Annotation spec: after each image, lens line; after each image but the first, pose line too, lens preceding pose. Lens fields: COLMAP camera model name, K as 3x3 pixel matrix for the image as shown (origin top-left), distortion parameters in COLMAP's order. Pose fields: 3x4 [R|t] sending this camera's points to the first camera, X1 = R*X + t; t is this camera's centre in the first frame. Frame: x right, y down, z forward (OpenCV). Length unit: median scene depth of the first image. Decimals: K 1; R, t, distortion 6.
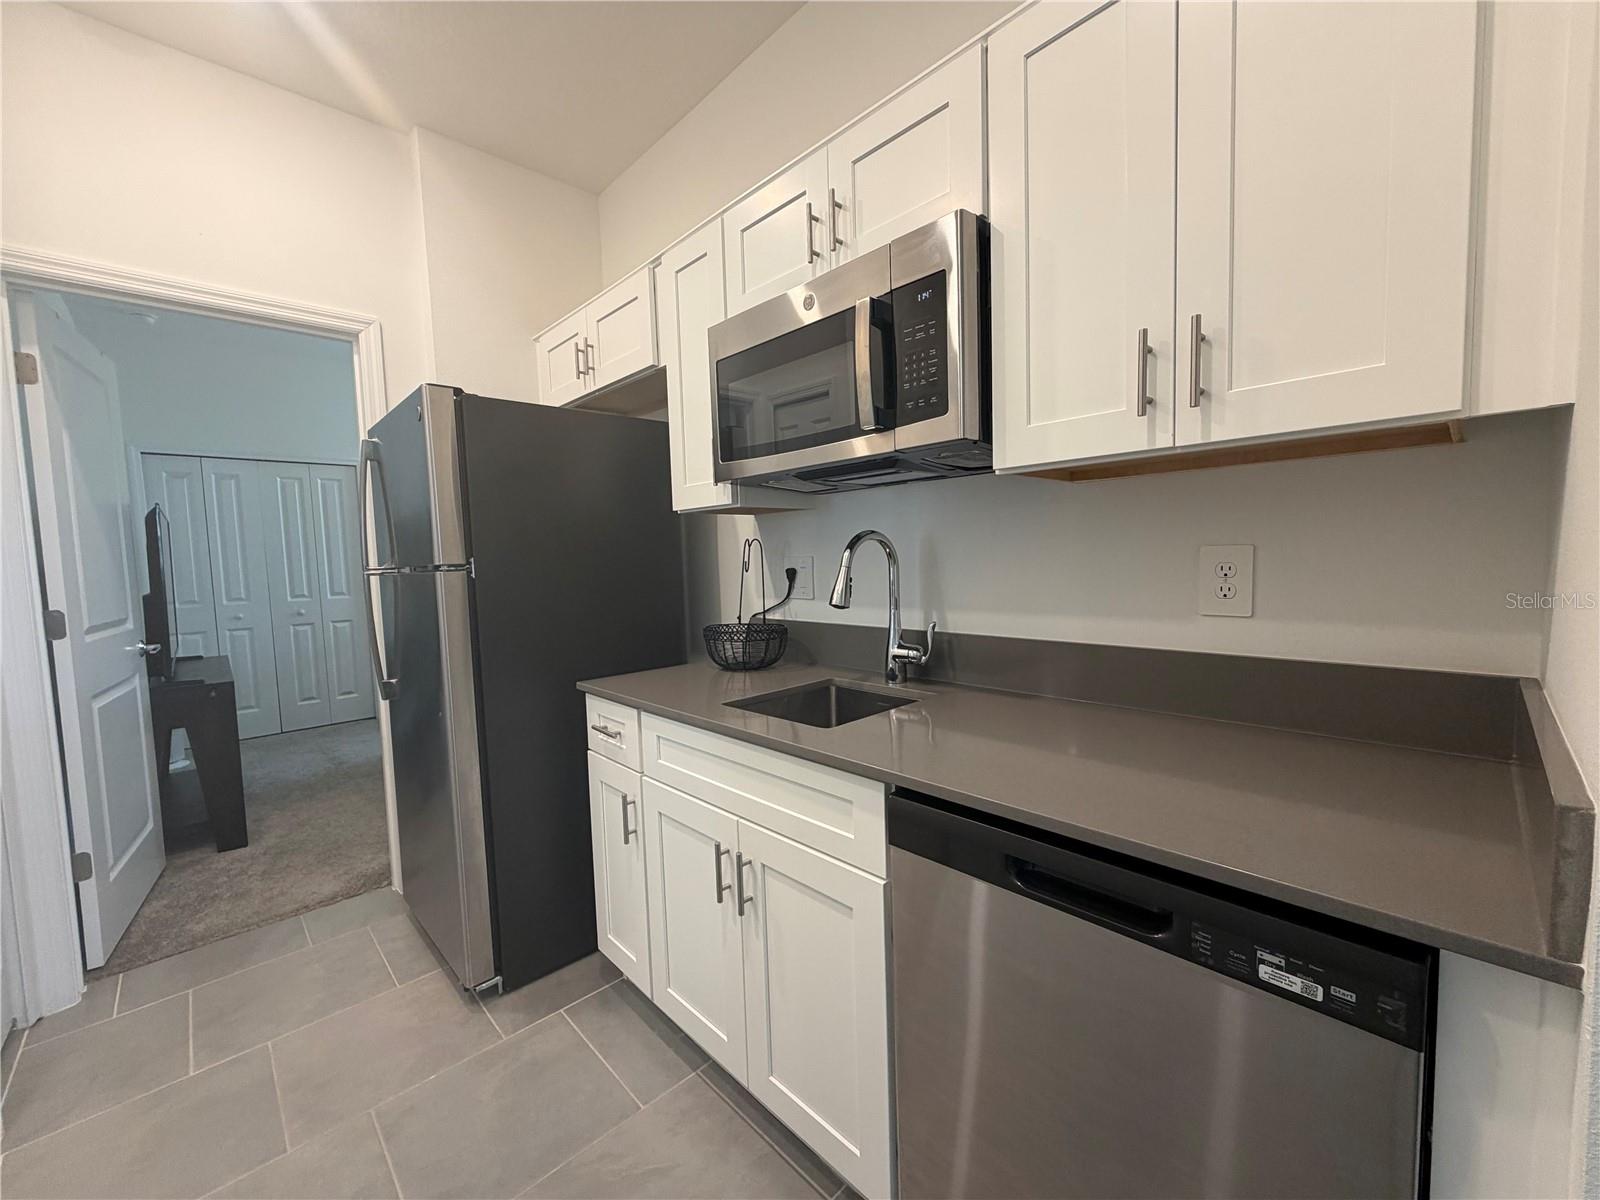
lens RADIAL K [[638.5, 0, 794.3], [0, 638.5, 598.8], [0, 0, 1]] dist [0.002140, 0.000063]
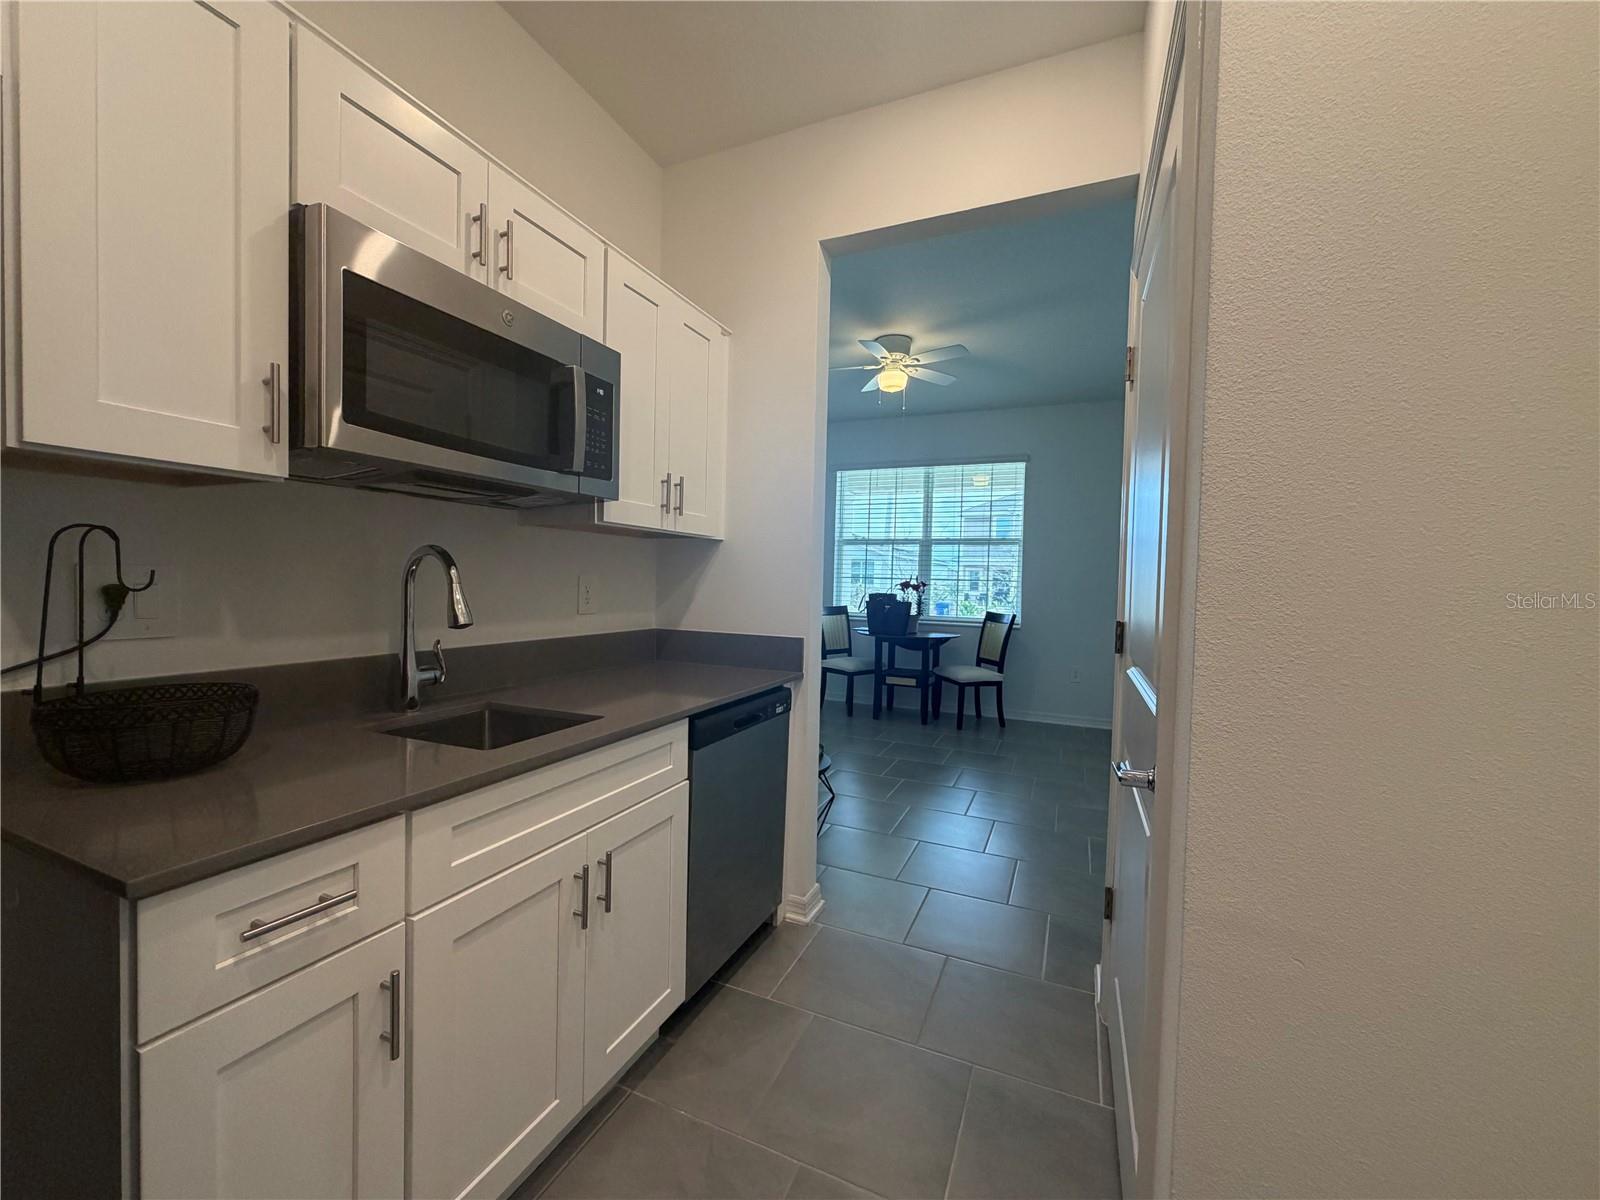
lens RADIAL K [[638.5, 0, 797.7], [0, 638.5, 598.3], [0, 0, 1]] dist [0.002140, 0.000063]
pose [[-0.394696, -0.006981, 0.918785, -1.125141], [0.051468, 0.998233, 0.029695, -0.036114], [-0.917369, 0.059008, -0.393639, 1.054306]]
